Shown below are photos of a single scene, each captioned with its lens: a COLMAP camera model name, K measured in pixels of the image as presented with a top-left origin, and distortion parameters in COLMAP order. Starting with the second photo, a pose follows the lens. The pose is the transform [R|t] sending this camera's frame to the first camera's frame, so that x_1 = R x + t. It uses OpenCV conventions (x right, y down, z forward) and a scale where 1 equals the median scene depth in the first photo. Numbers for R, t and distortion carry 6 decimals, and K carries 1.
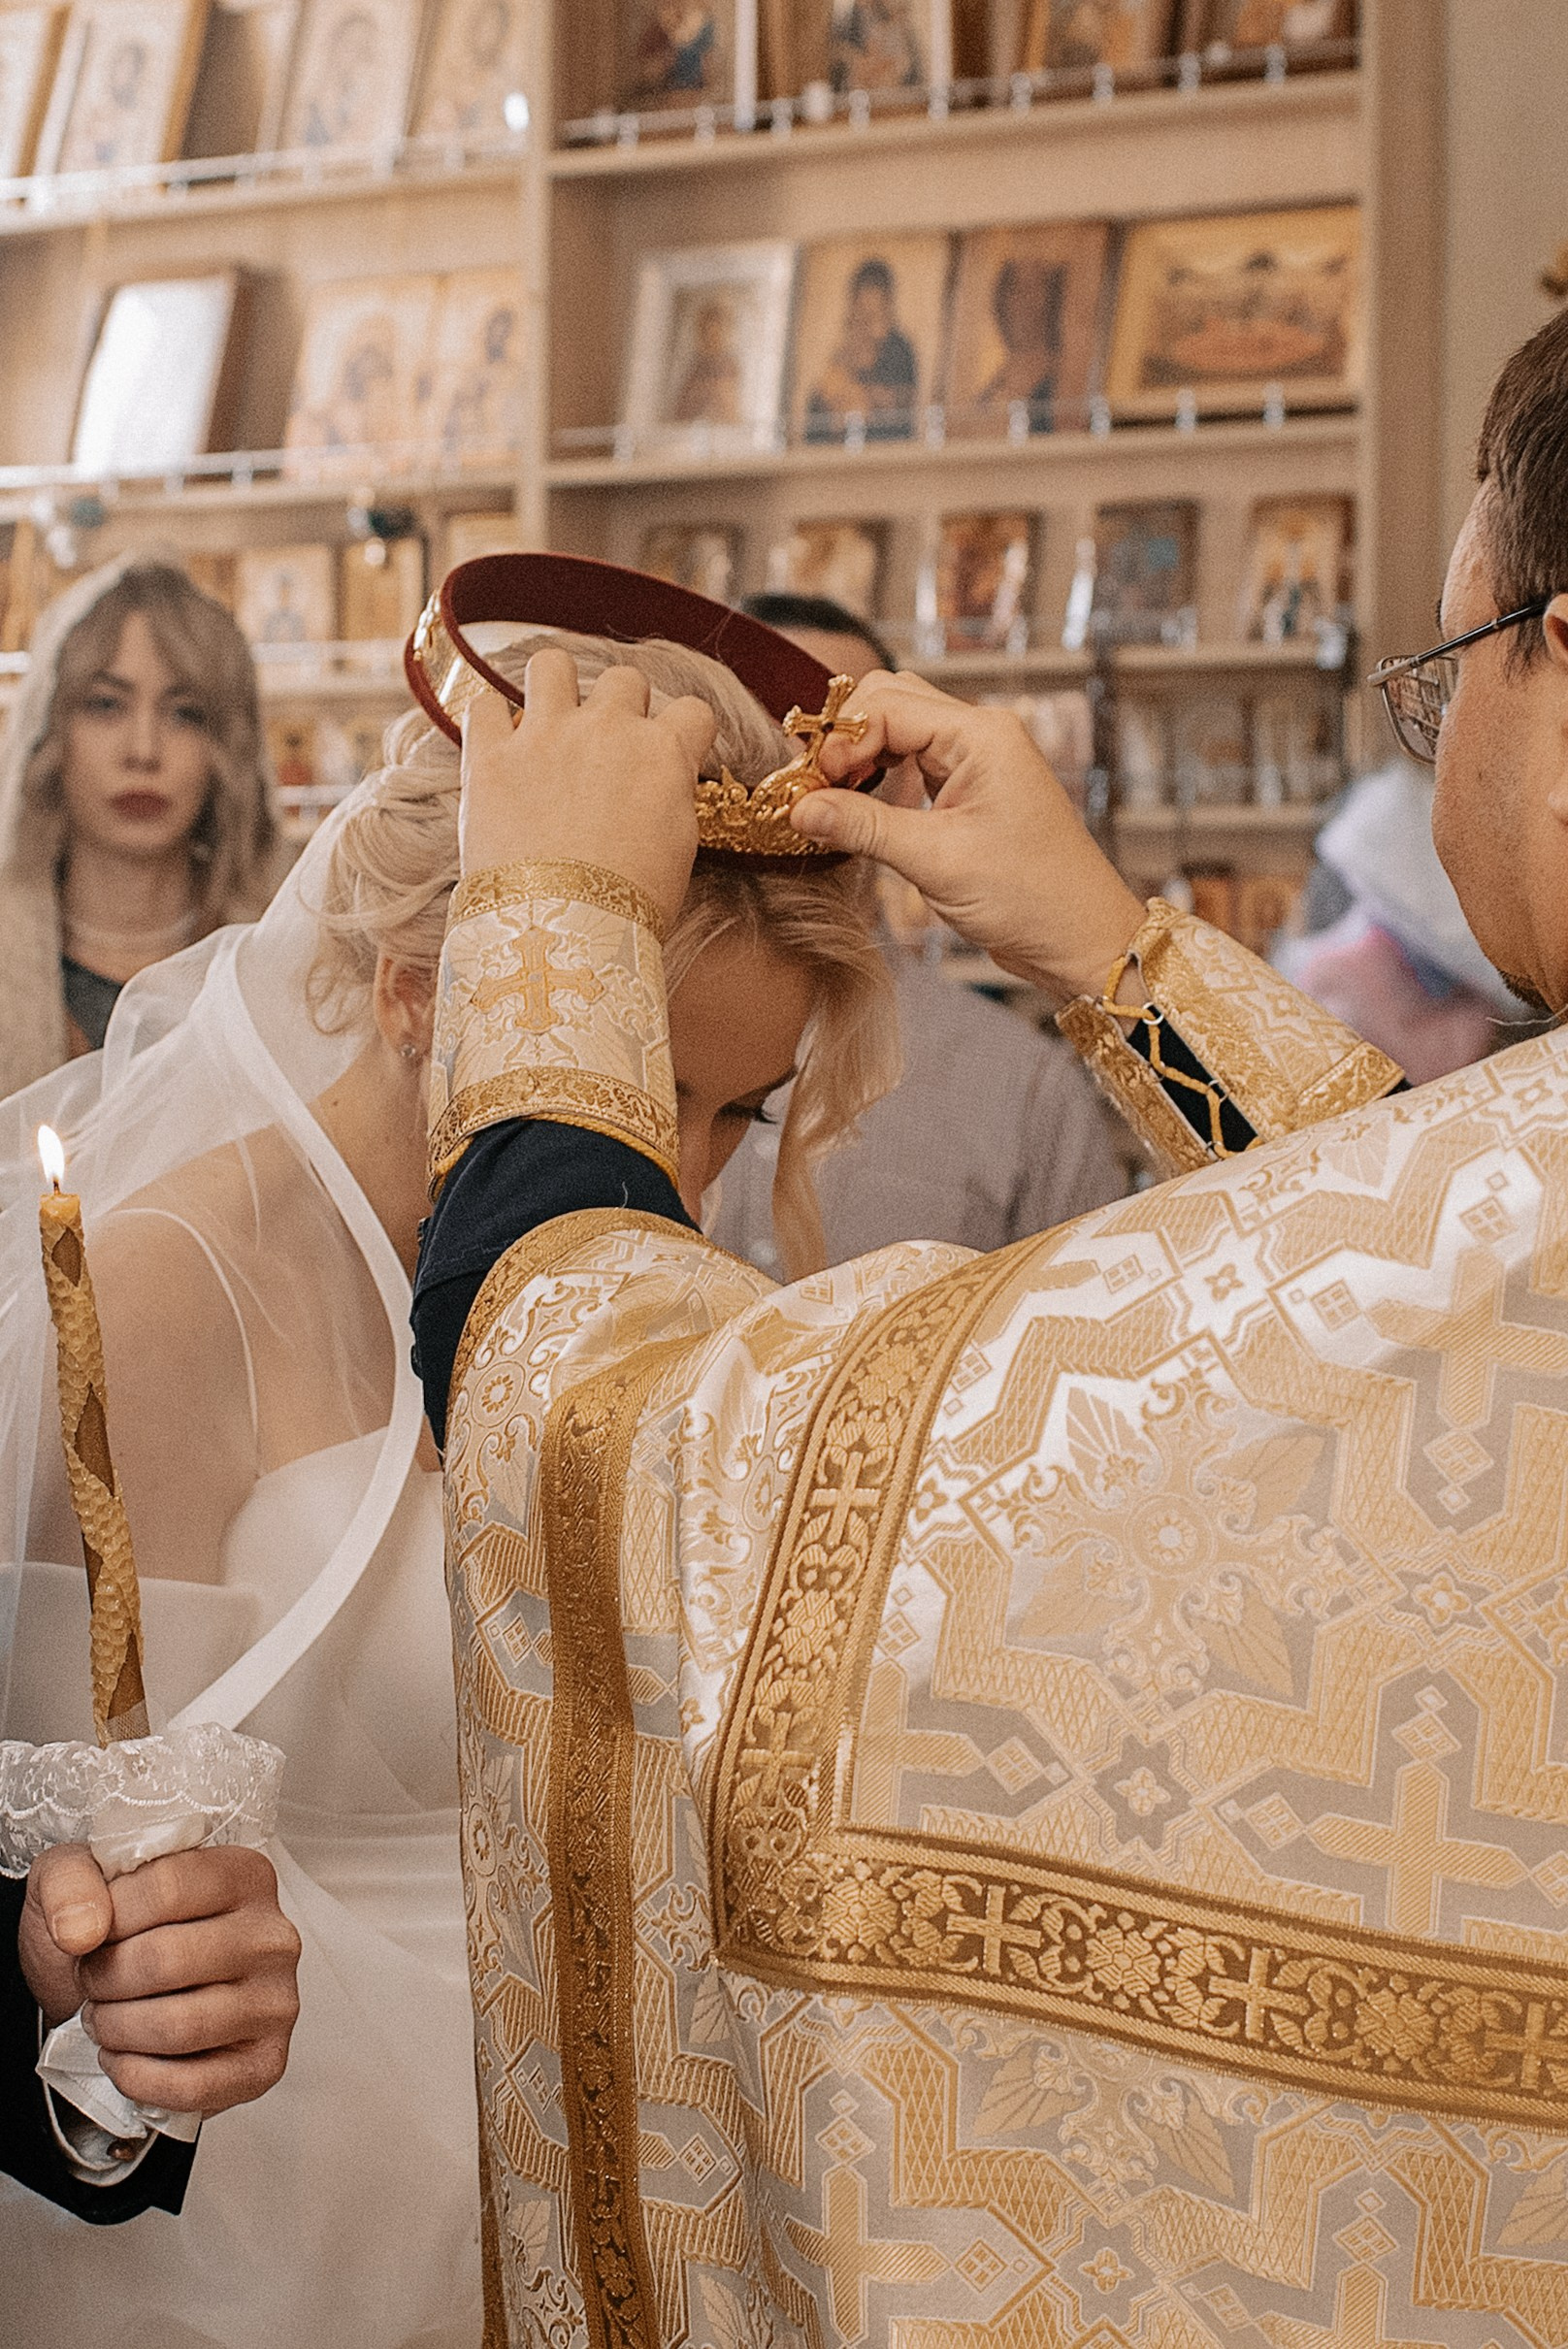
lens RADIAL K [[2647.1, 0, 773.2], [0, 2647.1, 1163.1], [0, 0, 1]] dist [-0.022986, 0.000000]
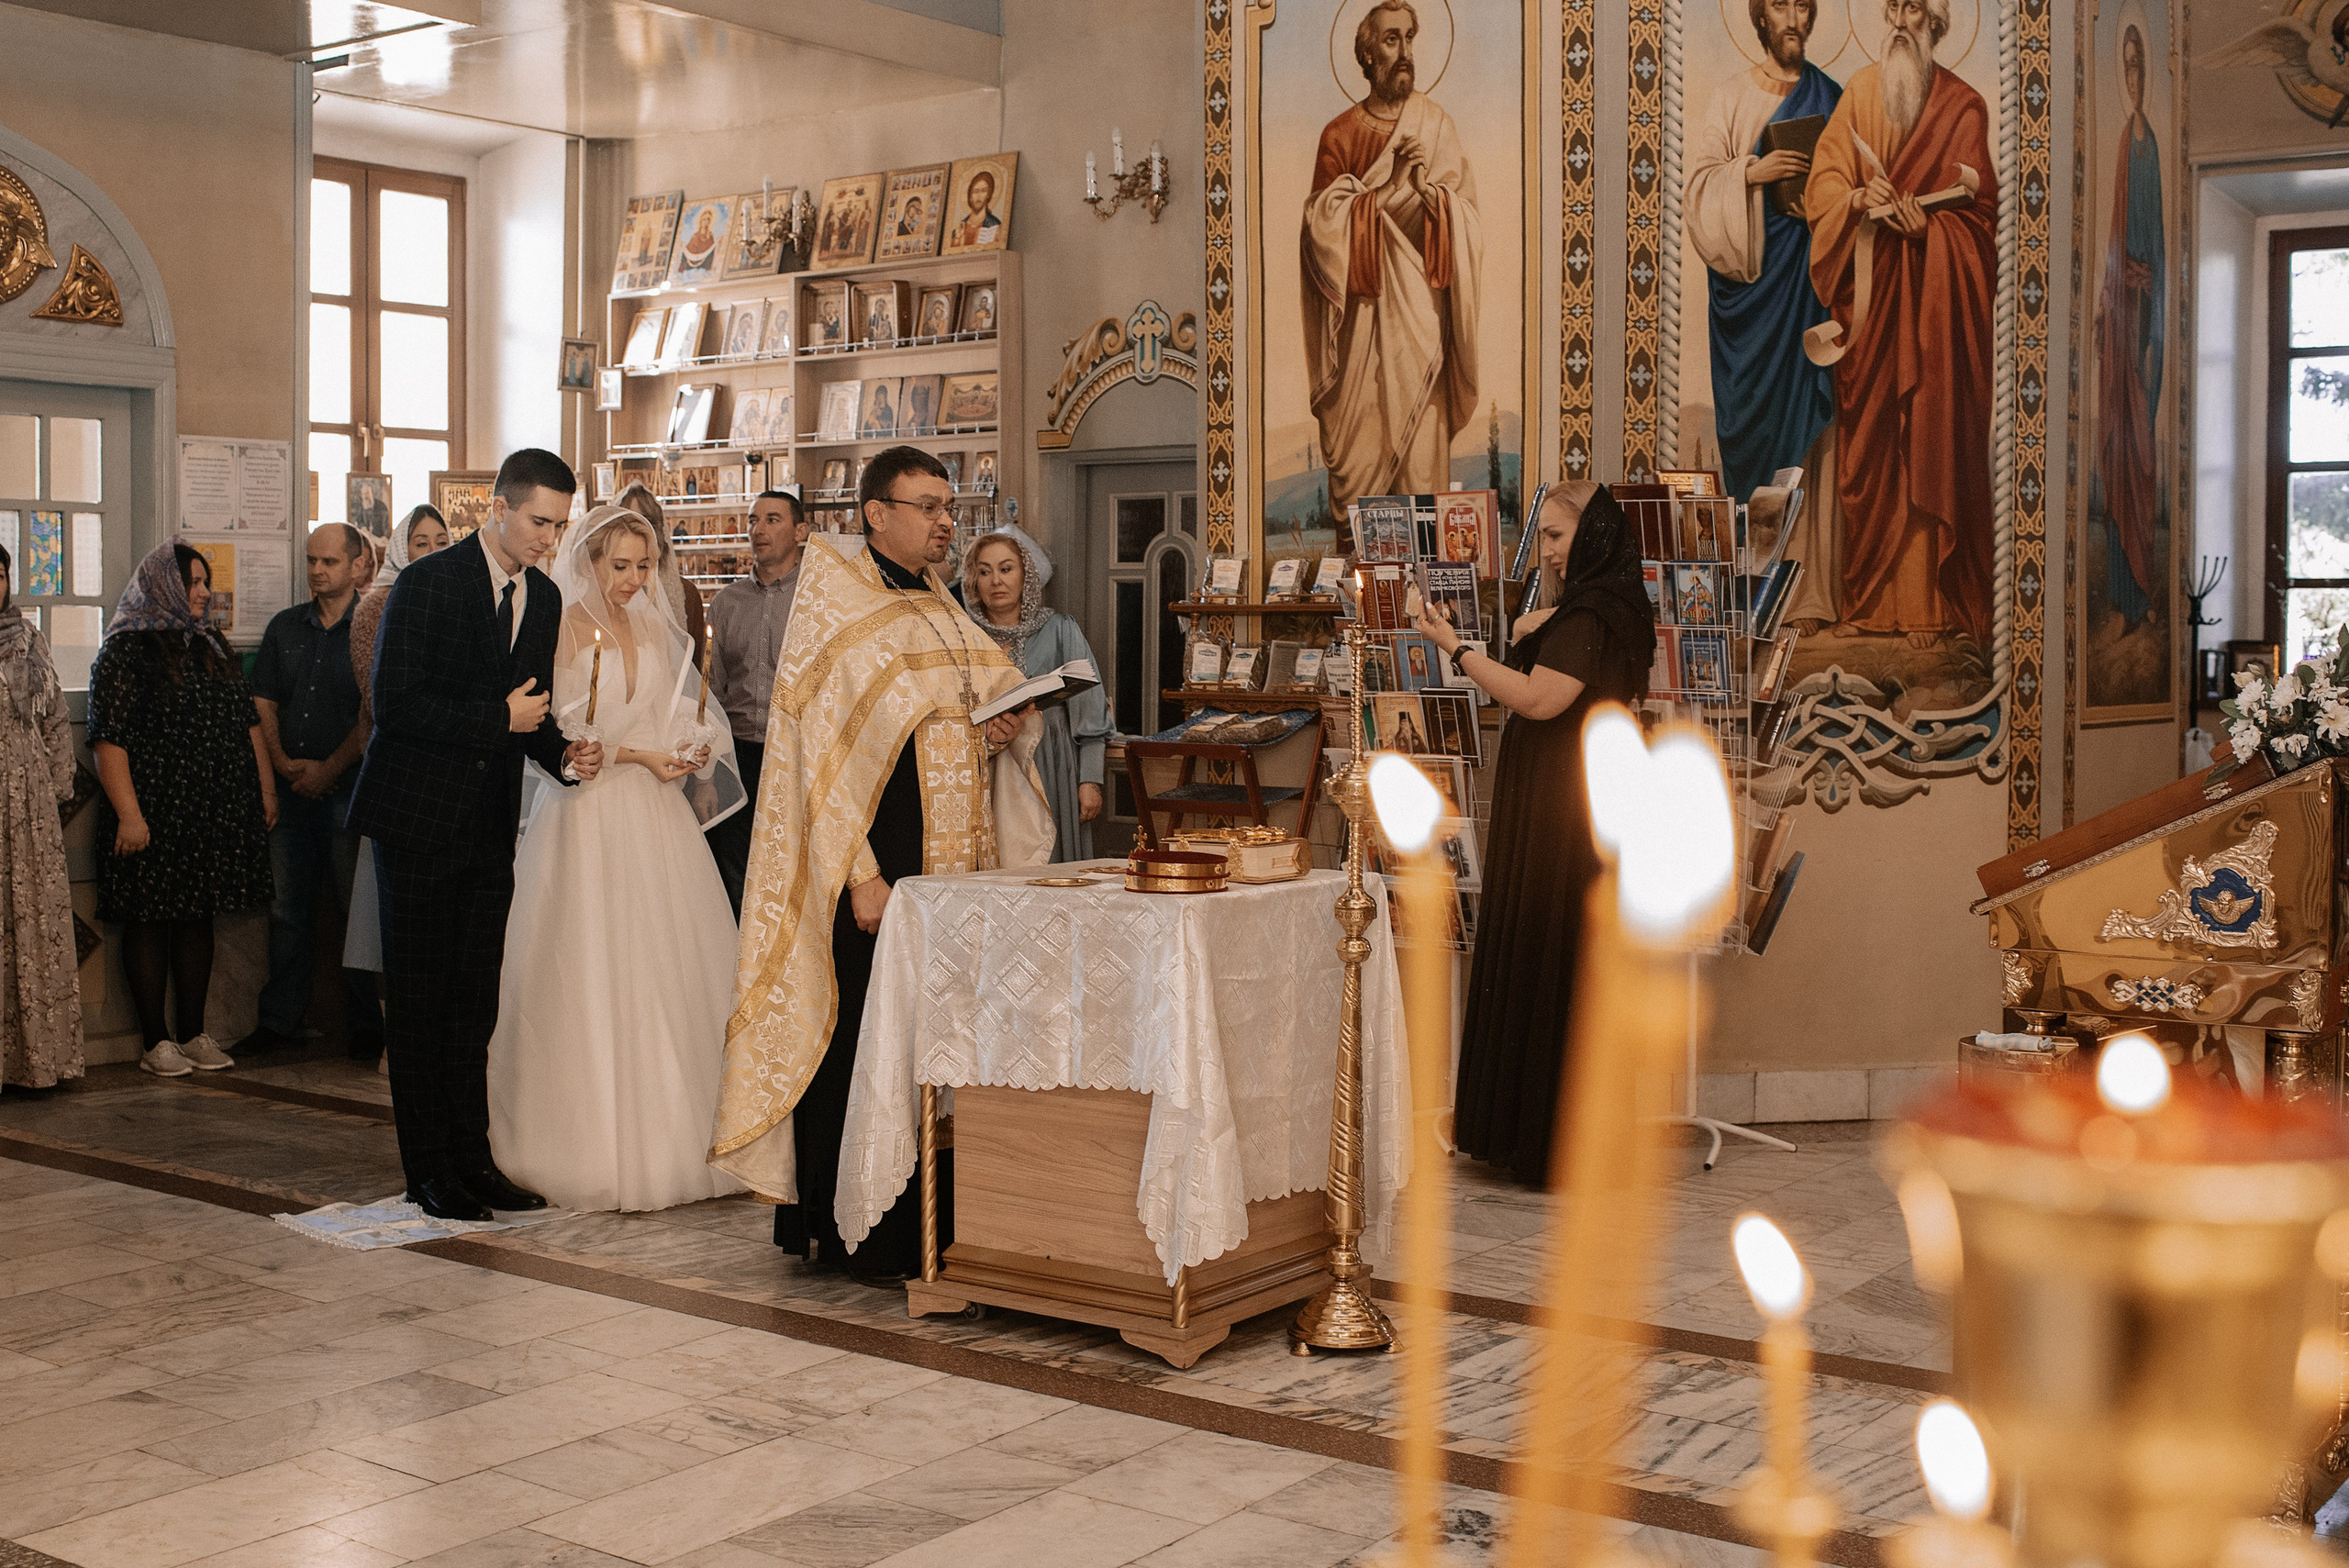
lens RADIAL K [[2646.9, 0, 1165.7], [0, 2646.9, 765.5], [0, 0, 1]] dist [-0.022986, 0.000000]
pose [[0.986672, 0.005474, -0.162630, 1.005851], [-0.016019, 0.997847, -0.063600, 0.390641], [0.161932, 0.065357, 0.984635, -2.427300]]
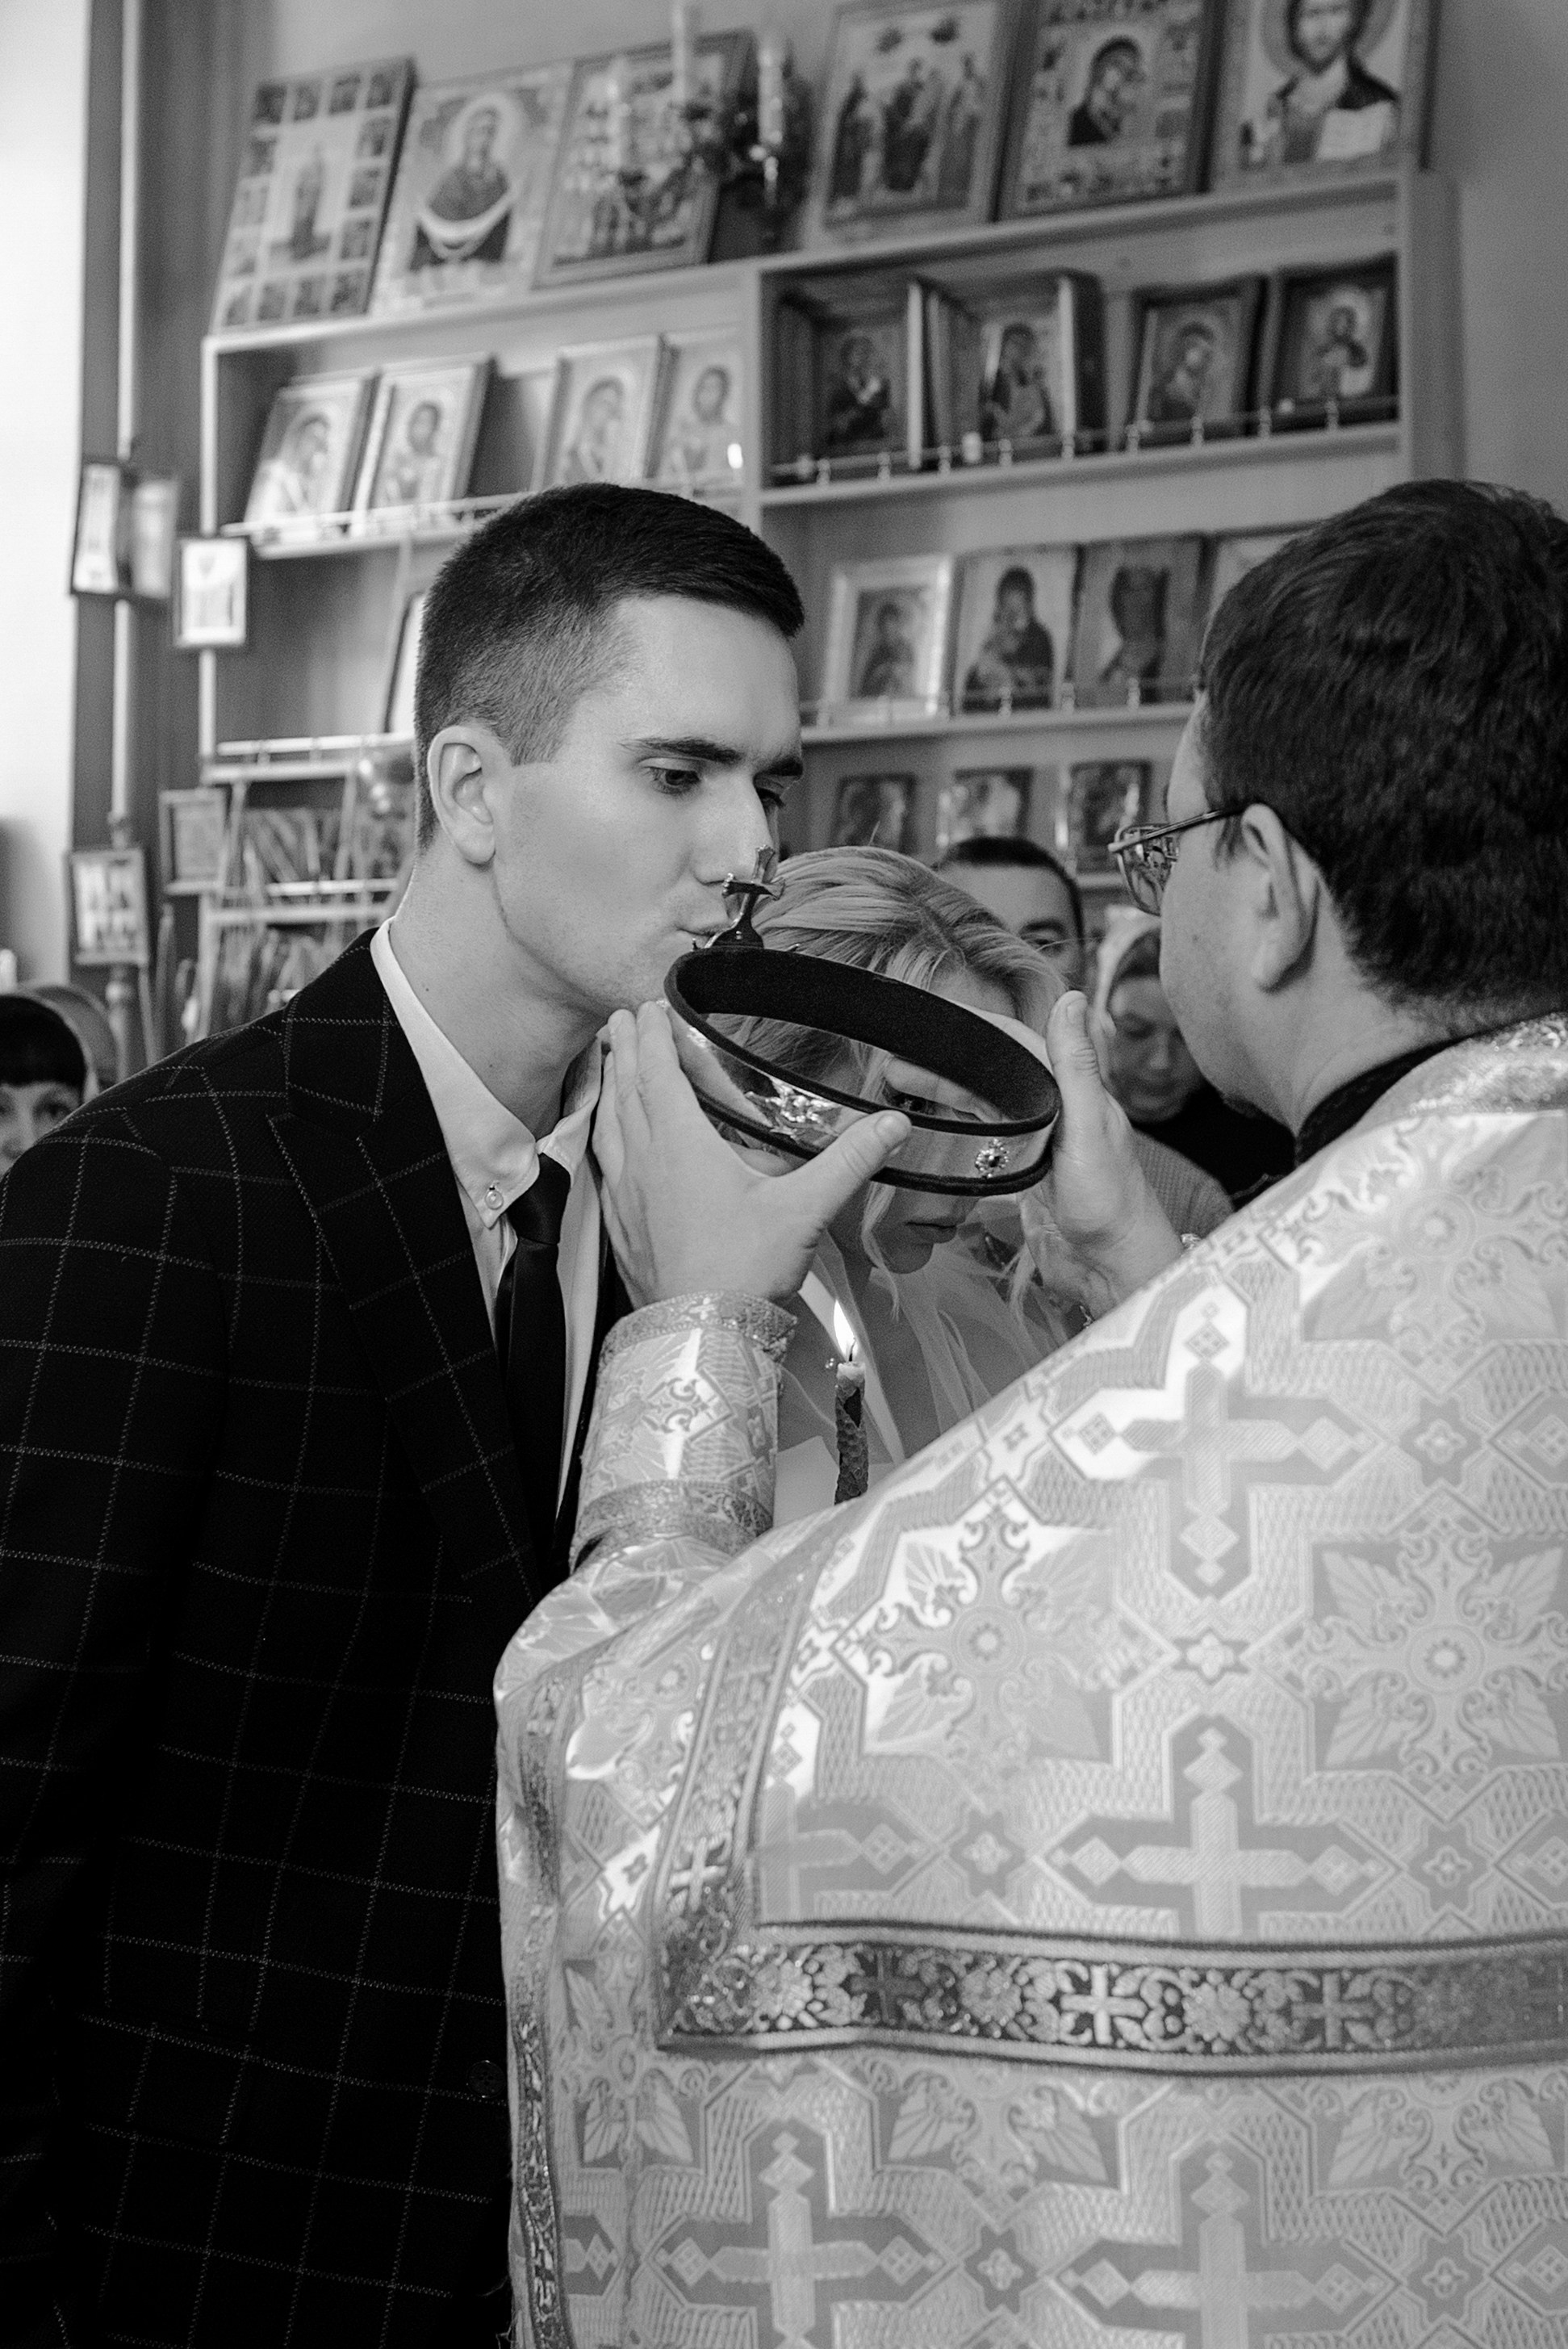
lens RADIAL K [[2646.7, 0, 792.3], [0, 2646.7, 1199.5], [0, 0, 1]] dist [-0.022986, 0.000000]
pose [[0.998885, -0.004253, -0.047010, -0.011583], [0.000651, 0.997079, -0.076371, 0.058250], [0.047197, 0.076255, 0.995971, -0.250689]]
